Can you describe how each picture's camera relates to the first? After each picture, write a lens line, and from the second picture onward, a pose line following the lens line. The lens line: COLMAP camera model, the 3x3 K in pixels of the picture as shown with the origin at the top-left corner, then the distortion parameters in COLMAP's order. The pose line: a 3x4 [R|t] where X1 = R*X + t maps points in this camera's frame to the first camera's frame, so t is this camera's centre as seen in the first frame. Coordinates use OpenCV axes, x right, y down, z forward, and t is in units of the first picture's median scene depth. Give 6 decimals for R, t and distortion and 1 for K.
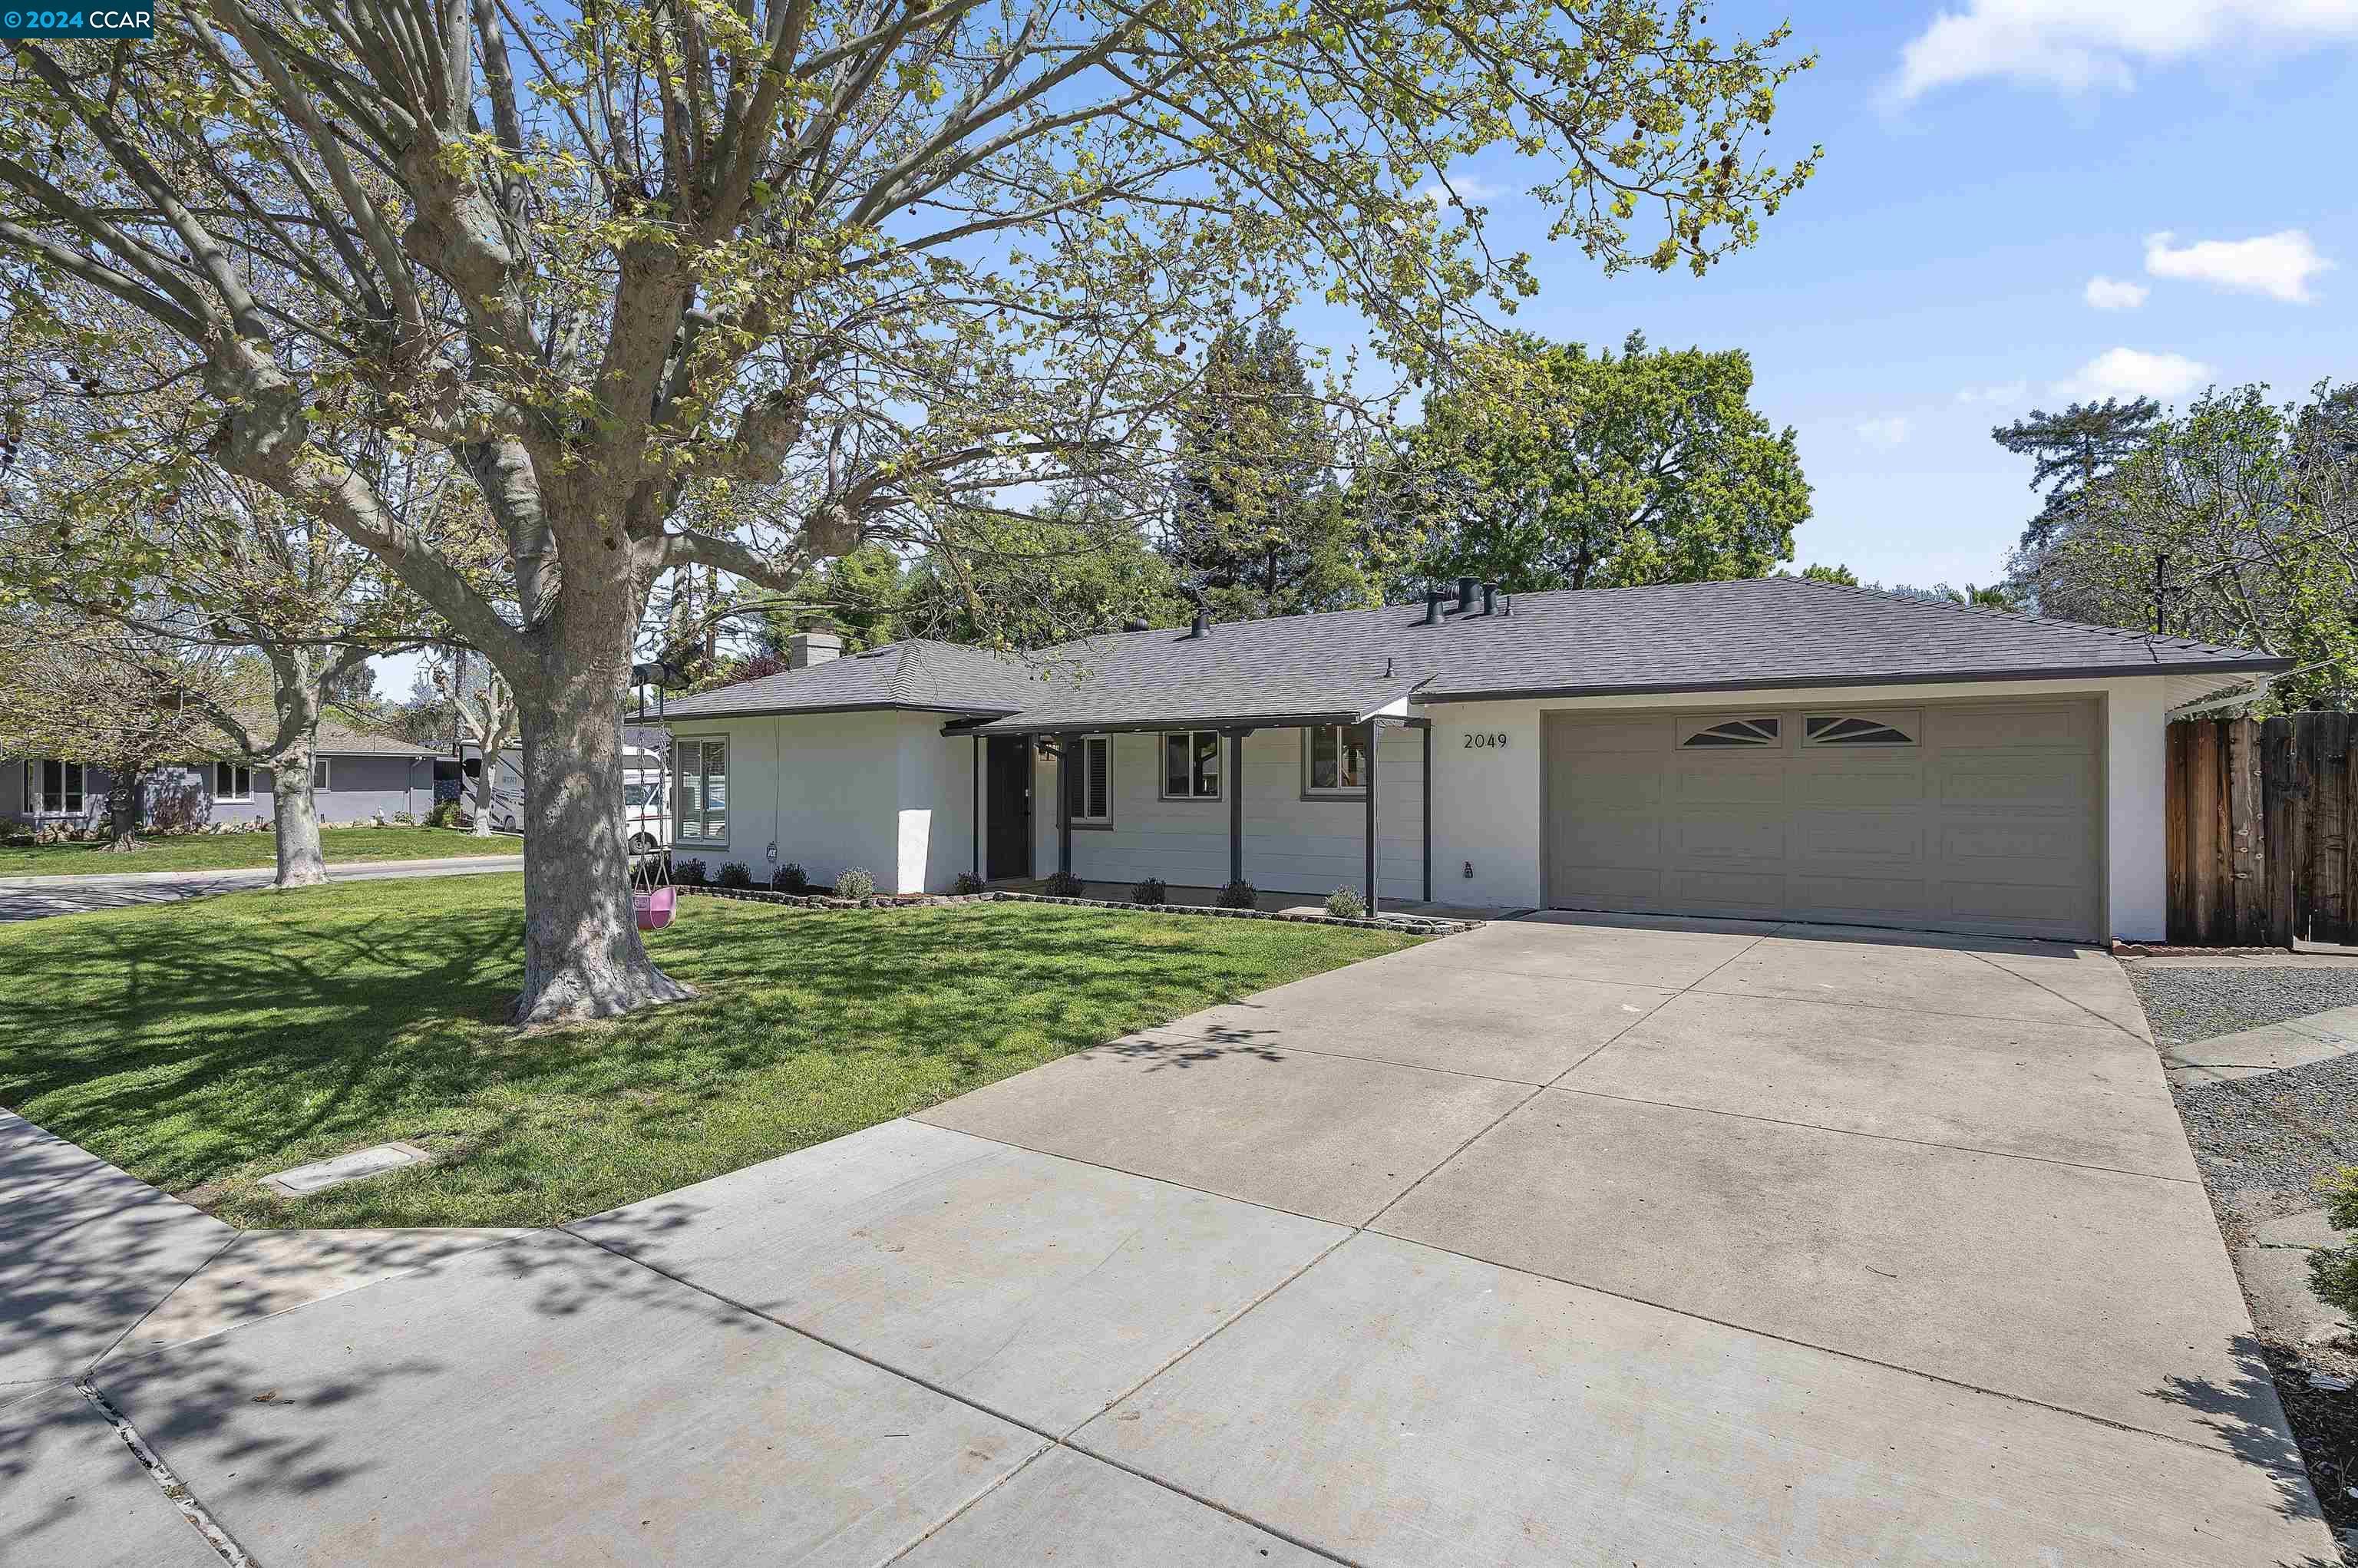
lens RADIAL K [[1201.3, 0, 1179.0], [0, 1201.3, 784.0], [0, 0, 1]] dist [0.001632, -0.000005]
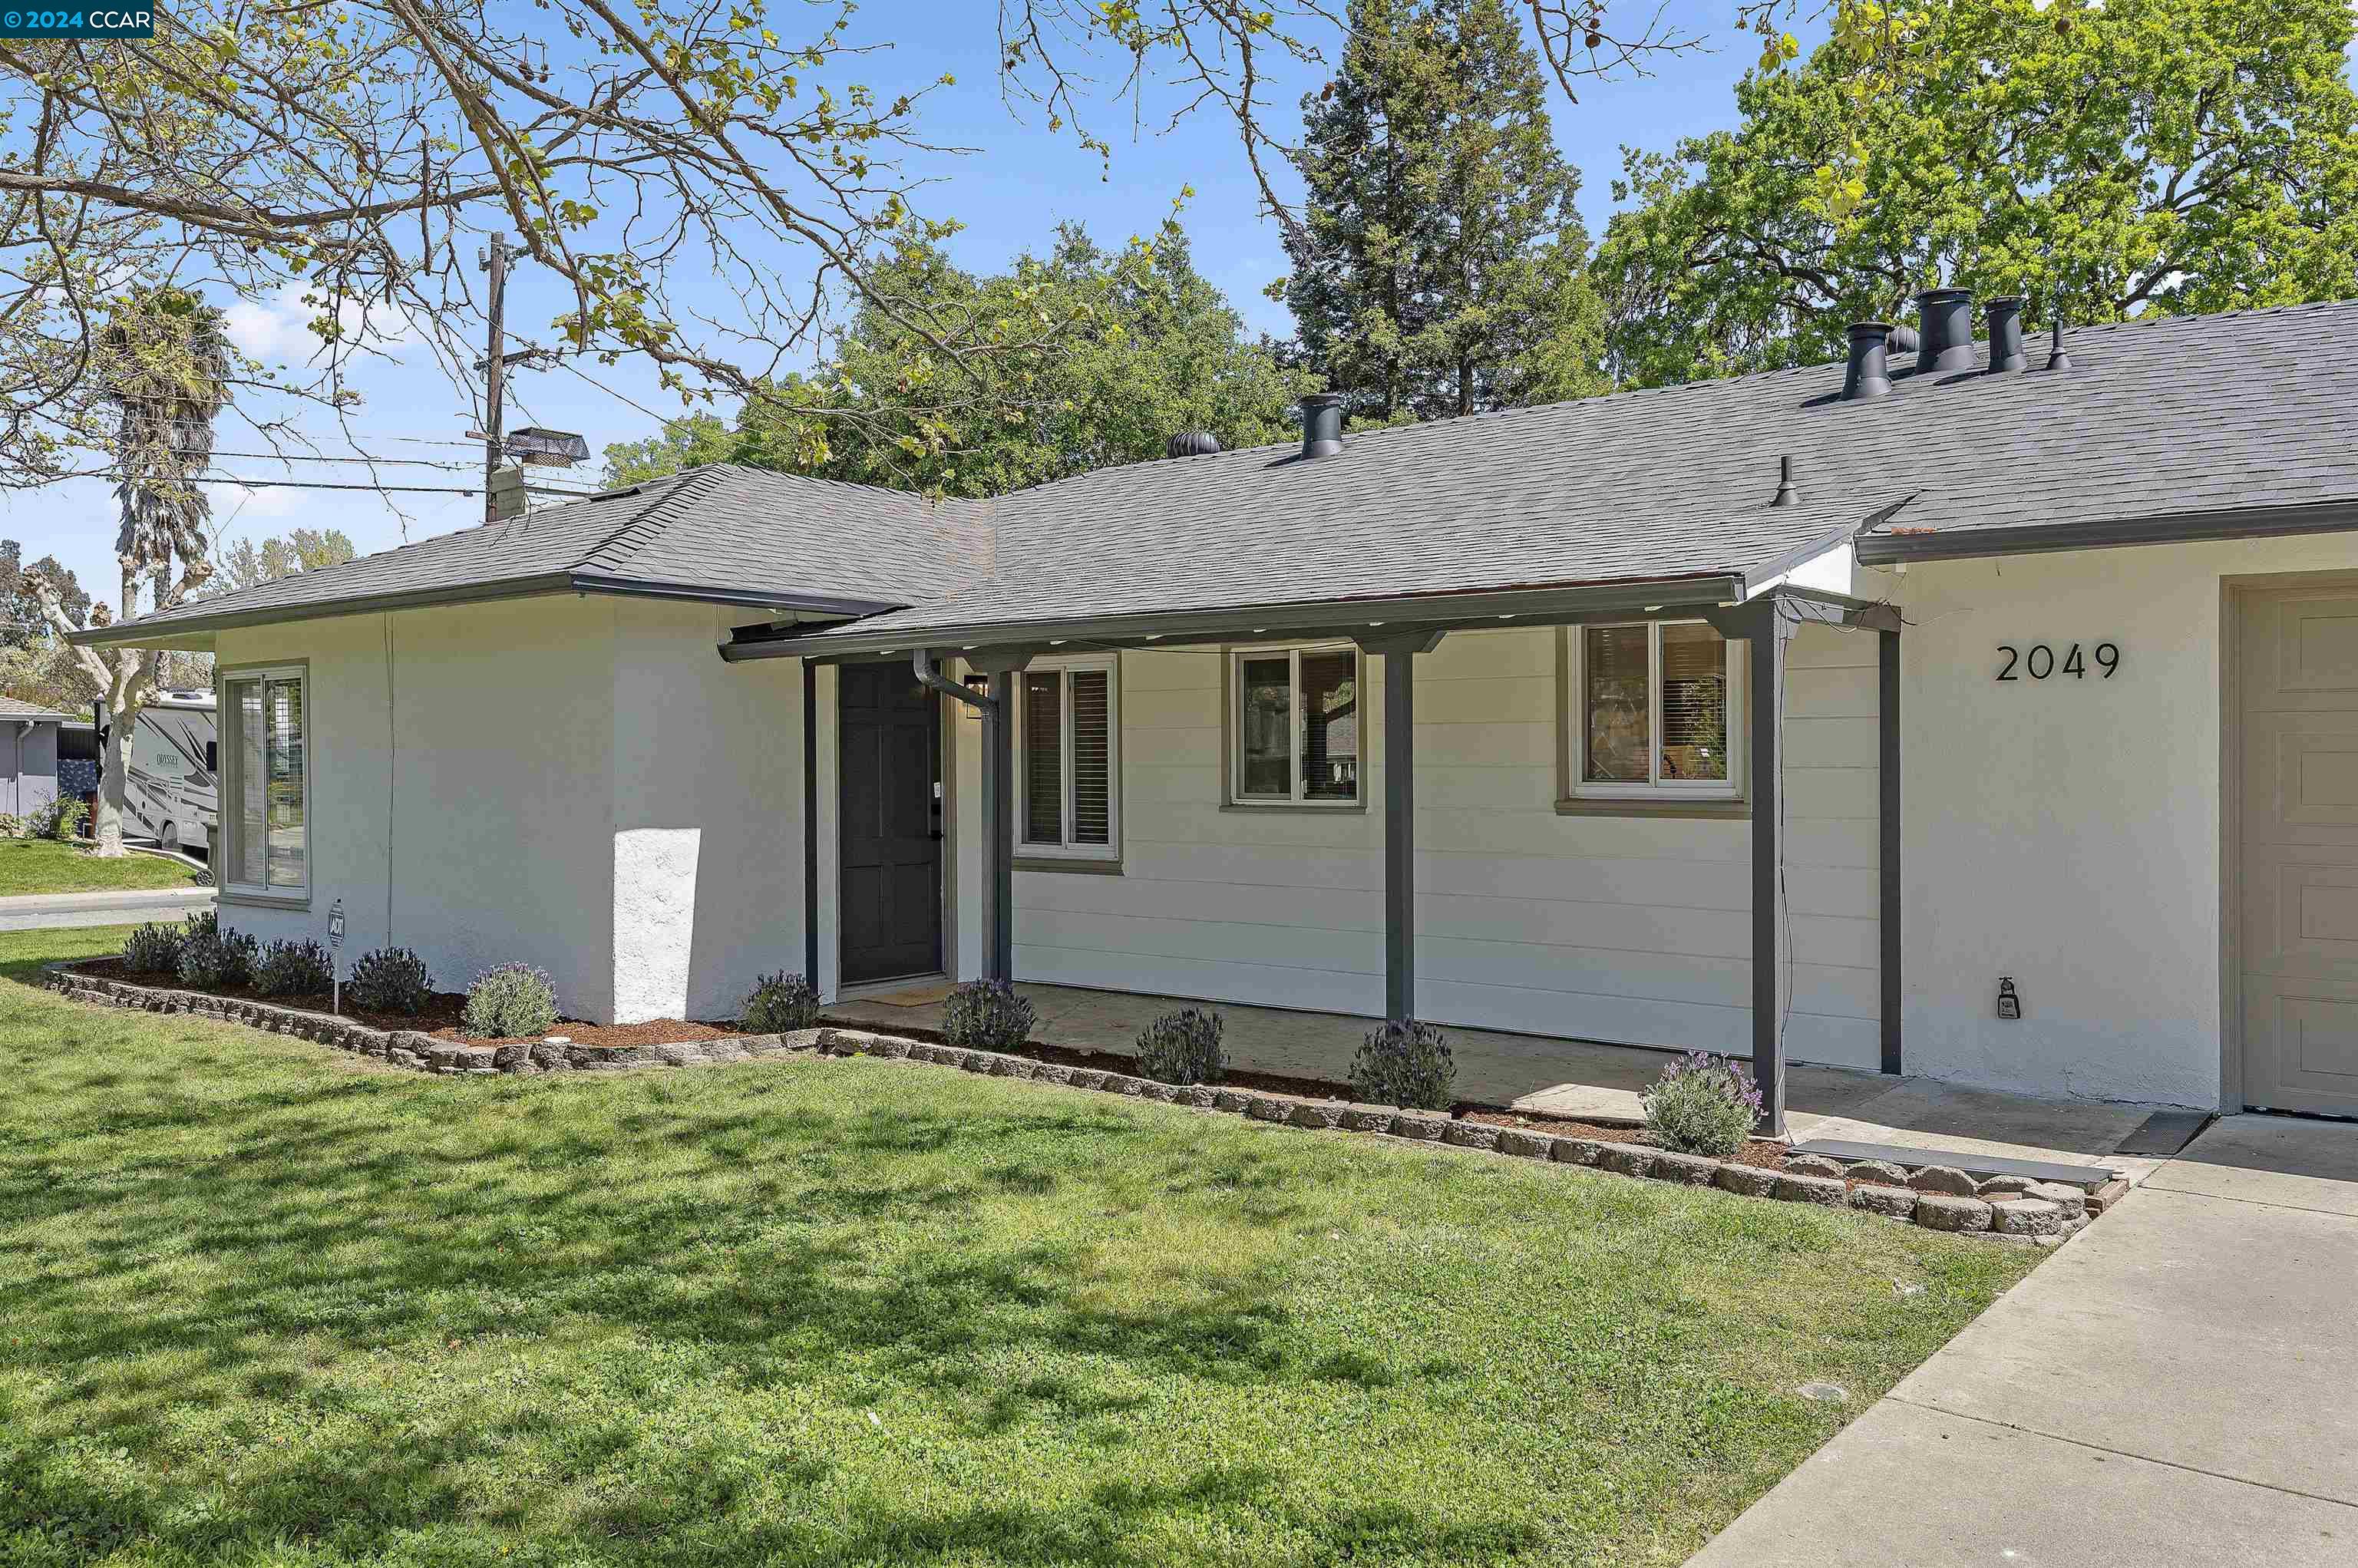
lens RADIAL K [[1766.3, 0, 1179.0], [0, 1766.3, 784.0], [0, 0, 1]] dist [0.002189, -0.001042]
pose [[0.997161, 0.003790, -0.075199, 0.016136], [-0.003177, 0.999961, 0.008270, -0.000242], [0.075228, -0.008008, 0.997134, 0.350808]]
